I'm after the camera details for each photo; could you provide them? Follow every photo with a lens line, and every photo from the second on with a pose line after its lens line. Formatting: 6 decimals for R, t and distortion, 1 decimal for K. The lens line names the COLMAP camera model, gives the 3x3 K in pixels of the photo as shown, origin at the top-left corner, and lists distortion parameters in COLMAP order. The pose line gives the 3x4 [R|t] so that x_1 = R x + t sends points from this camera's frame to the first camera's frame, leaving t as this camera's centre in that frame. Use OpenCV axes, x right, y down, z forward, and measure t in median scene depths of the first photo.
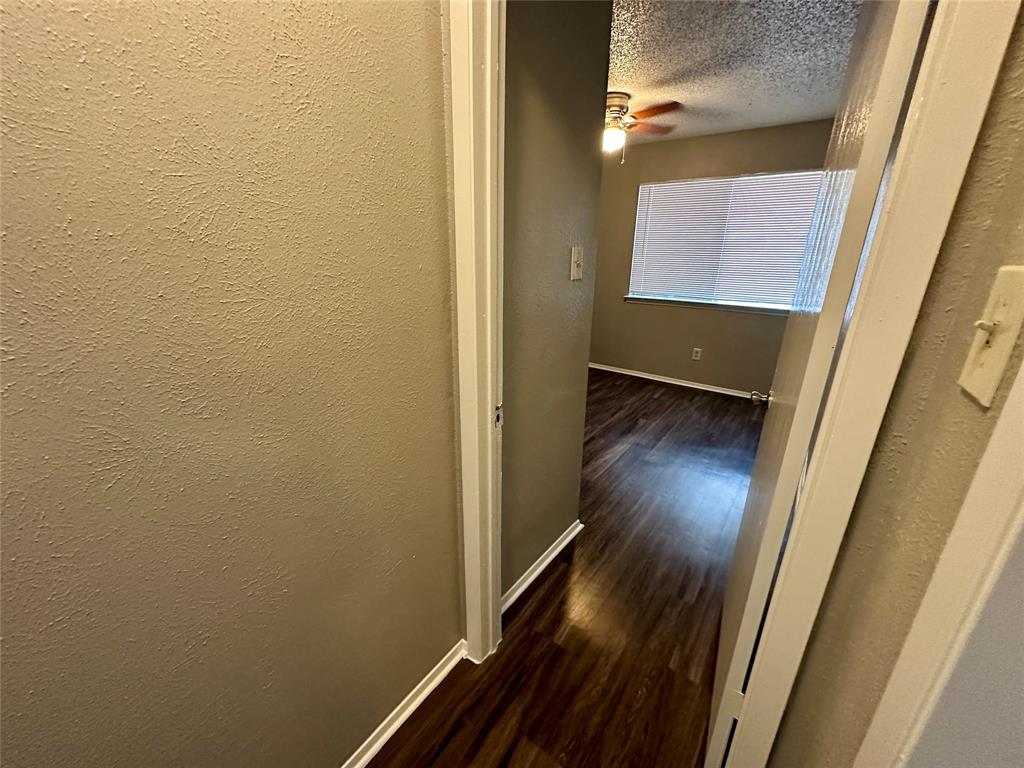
lens RADIAL K [[408.1, 0, 508.3], [0, 408.1, 383.7], [0, 0, 1]] dist [-0.003383, 0.000970]
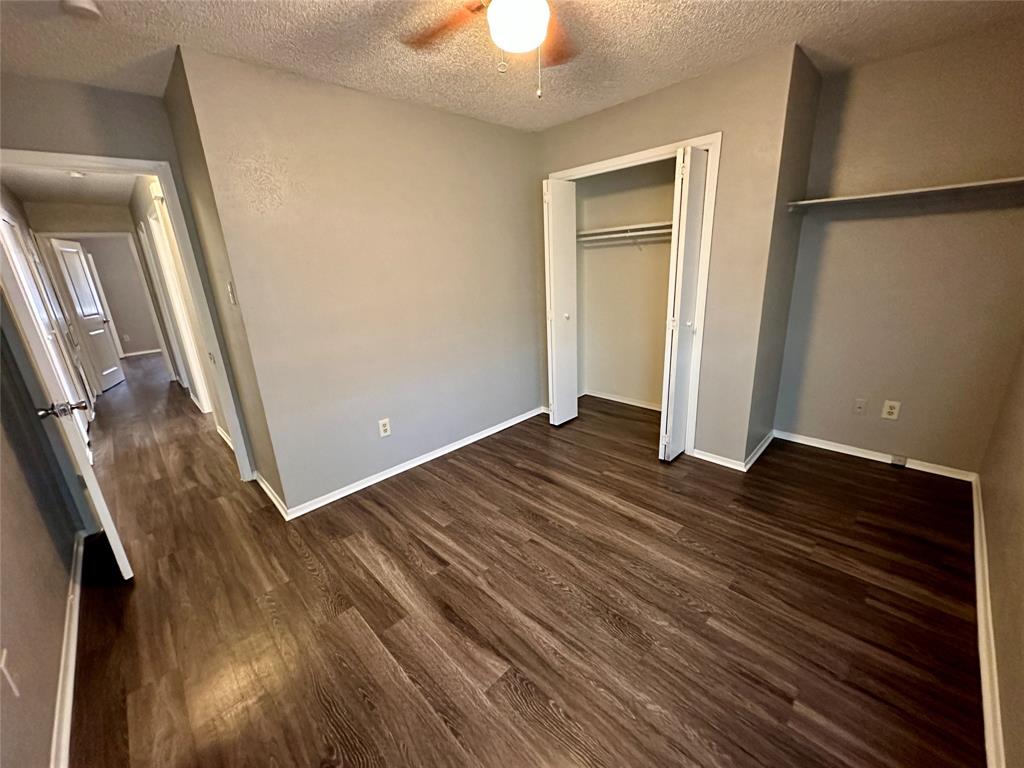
lens RADIAL K [[408.1, 0, 514.1], [0, 408.1, 385.5], [0, 0, 1]] dist [-0.003383, 0.000970]
pose [[-0.147487, 0.287076, -0.946485, 0.565517], [-0.268458, 0.909407, 0.317663, -0.279297], [0.951934, 0.300943, -0.057058, 0.832202]]
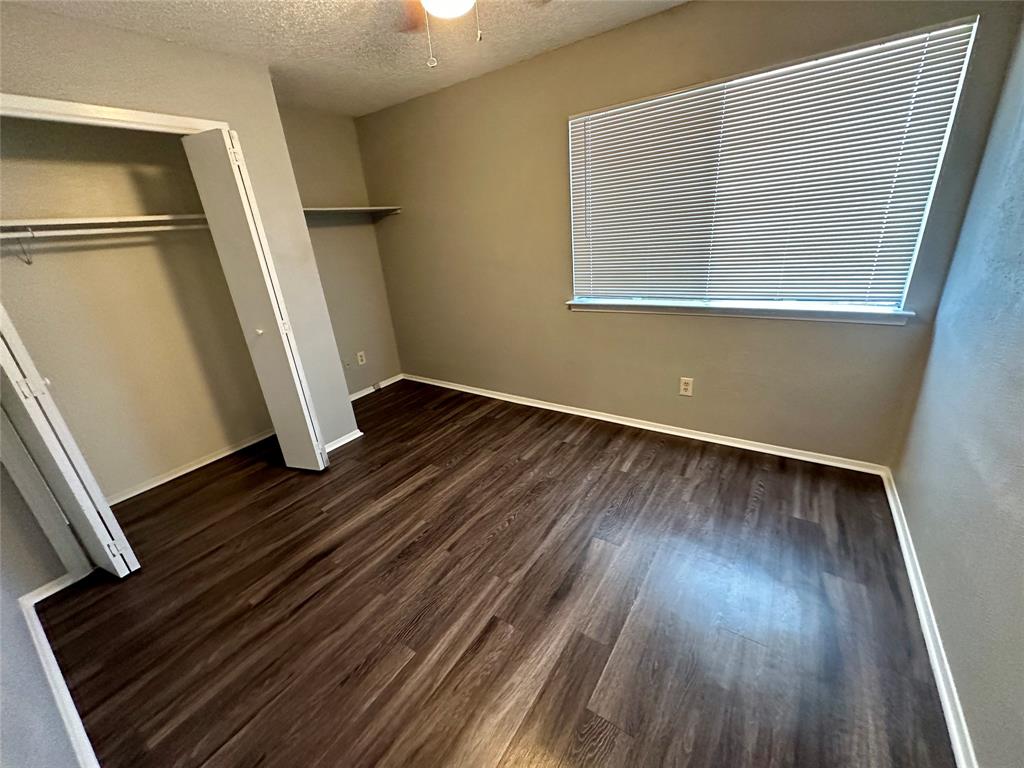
lens RADIAL K [[408.1, 0, 508.5], [0, 408.1, 384.8], [0, 0, 1]] dist [-0.003383, 0.000970]
pose [[0.994735, -0.102151, 0.008240, 0.197948], [0.101733, 0.993970, 0.040927, -0.137644], [-0.012371, -0.039873, 0.999128, 0.403378]]
